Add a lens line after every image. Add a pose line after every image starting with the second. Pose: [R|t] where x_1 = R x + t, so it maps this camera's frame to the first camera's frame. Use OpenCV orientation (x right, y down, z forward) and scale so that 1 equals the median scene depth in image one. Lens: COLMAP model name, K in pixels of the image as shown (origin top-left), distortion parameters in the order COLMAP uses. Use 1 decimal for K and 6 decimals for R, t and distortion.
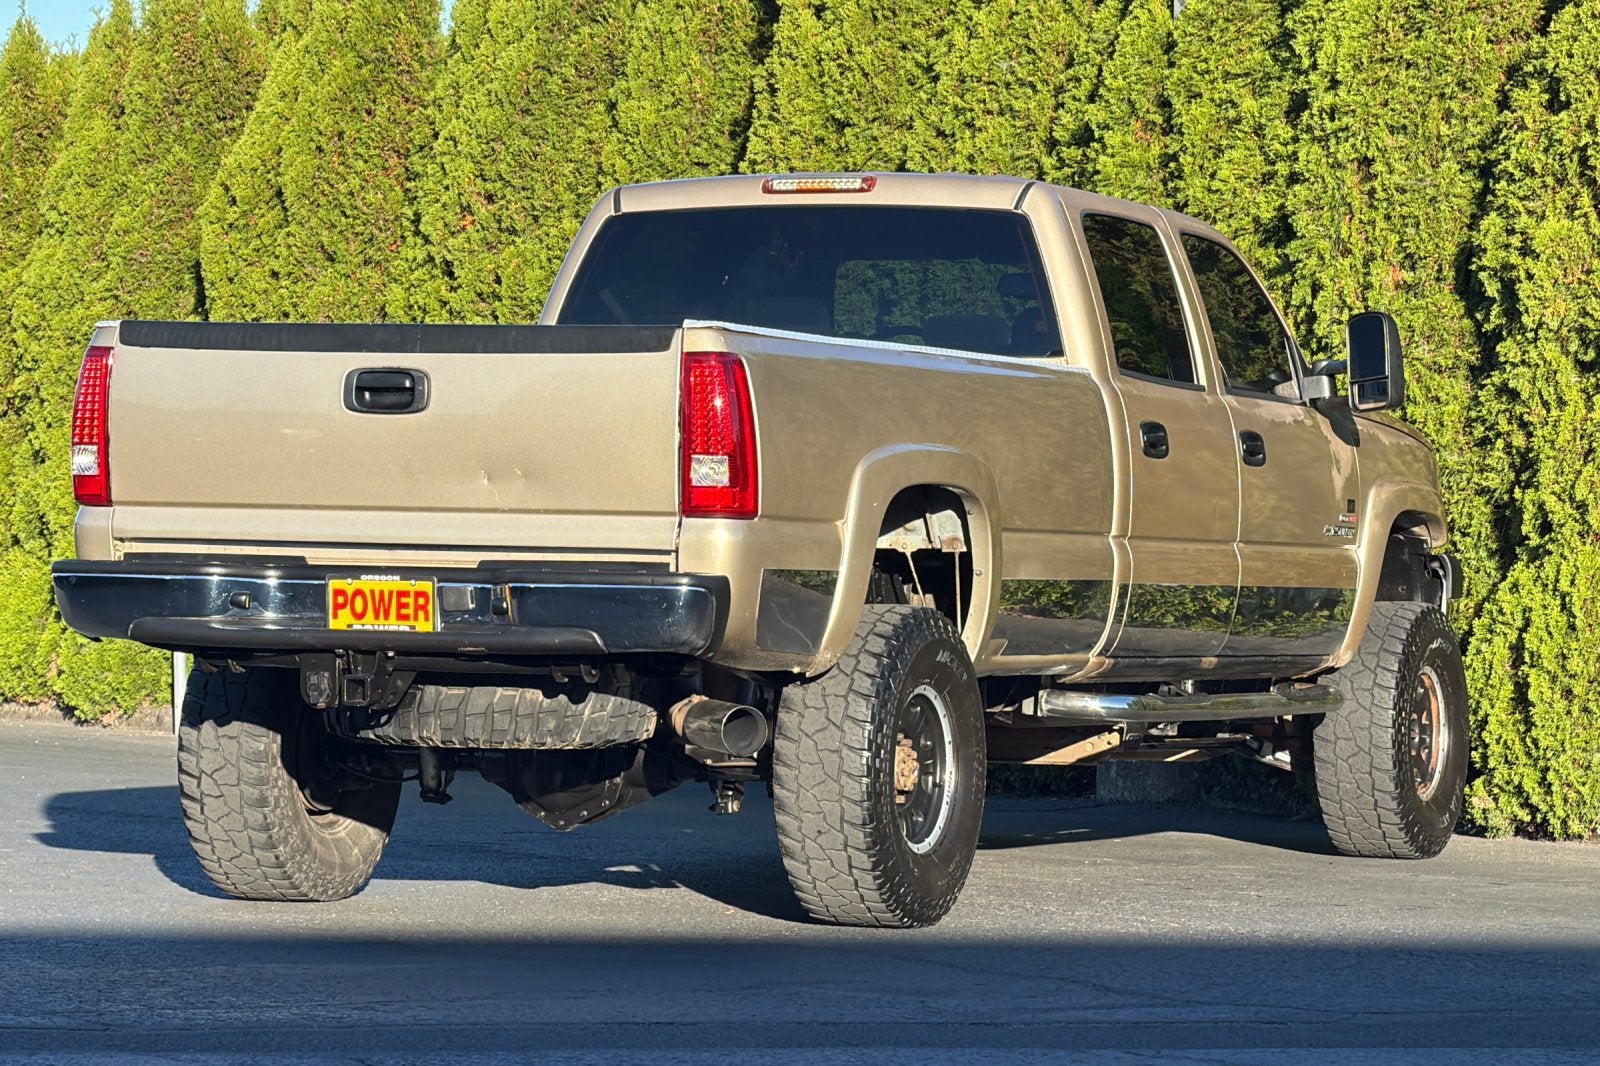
lens RADIAL K [[5856.9, 0, 800.0], [0, 5856.9, 533.0], [0, 0, 1]] dist [0.198675, 0.831640]
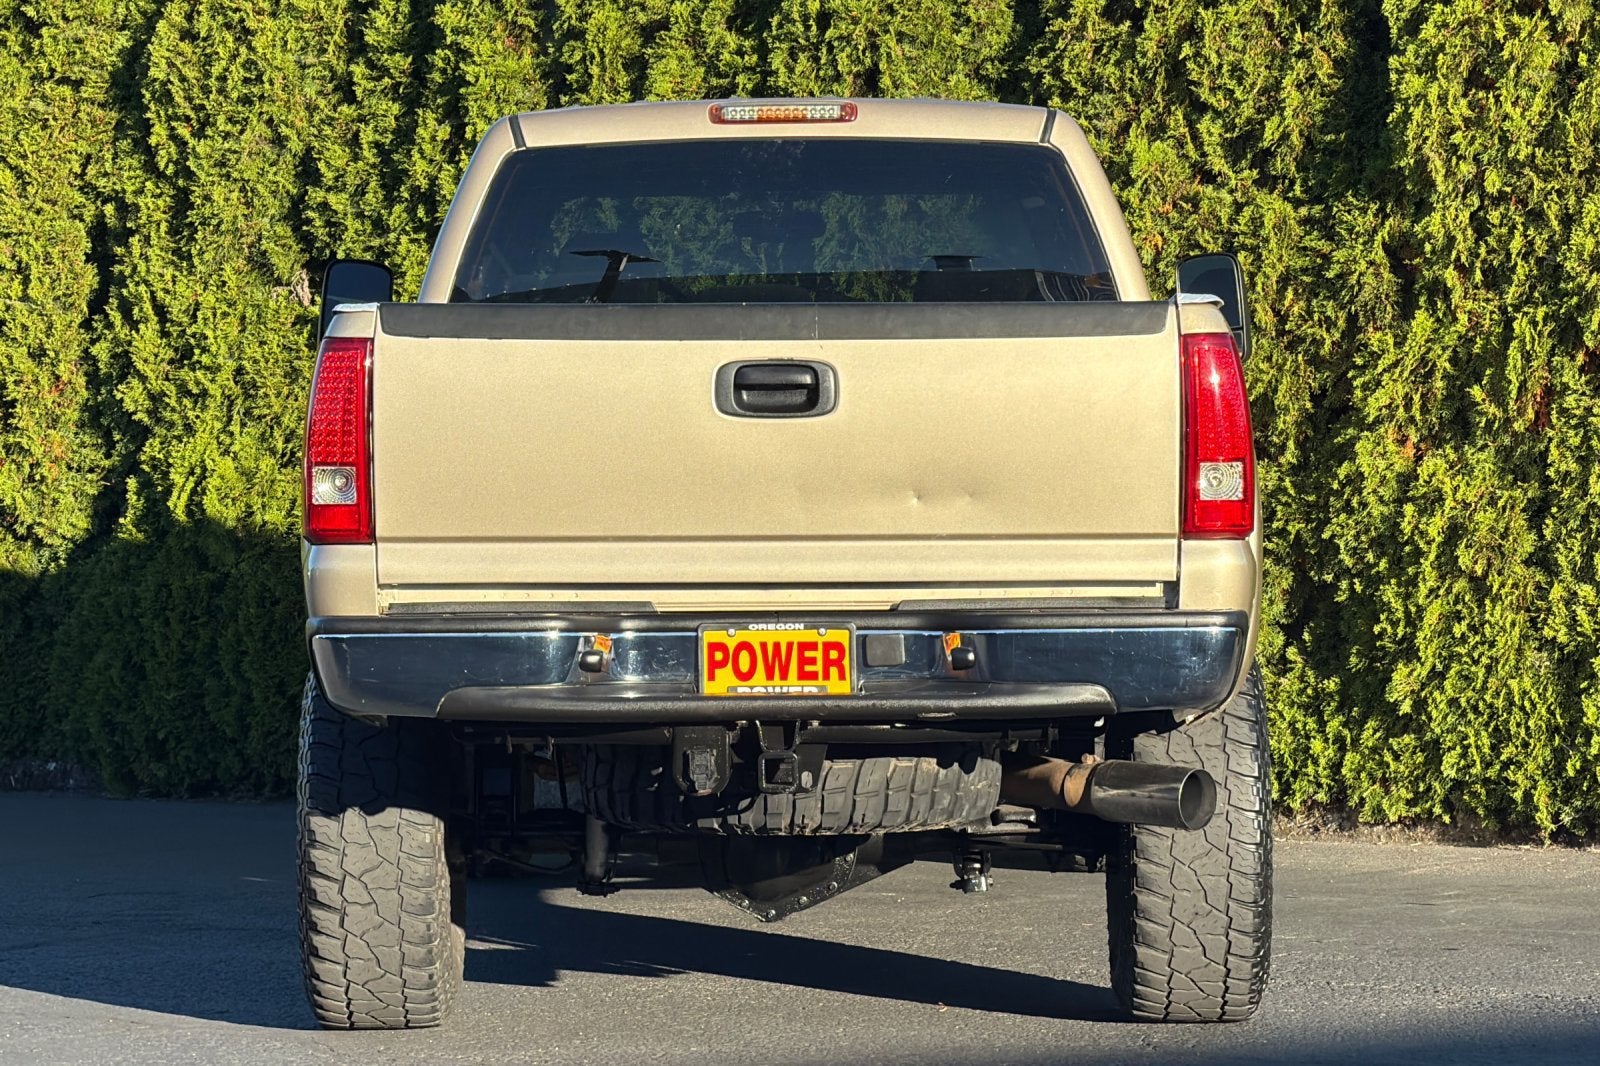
lens RADIAL K [[5856.9, 0, 800.0], [0, 5856.9, 533.0], [0, 0, 1]] dist [0.198675, 0.831640]
pose [[0.921530, -0.031801, 0.387002, -0.370905], [0.023613, 0.999386, 0.025895, -0.025098], [-0.387588, -0.014725, 0.921715, 0.273783]]
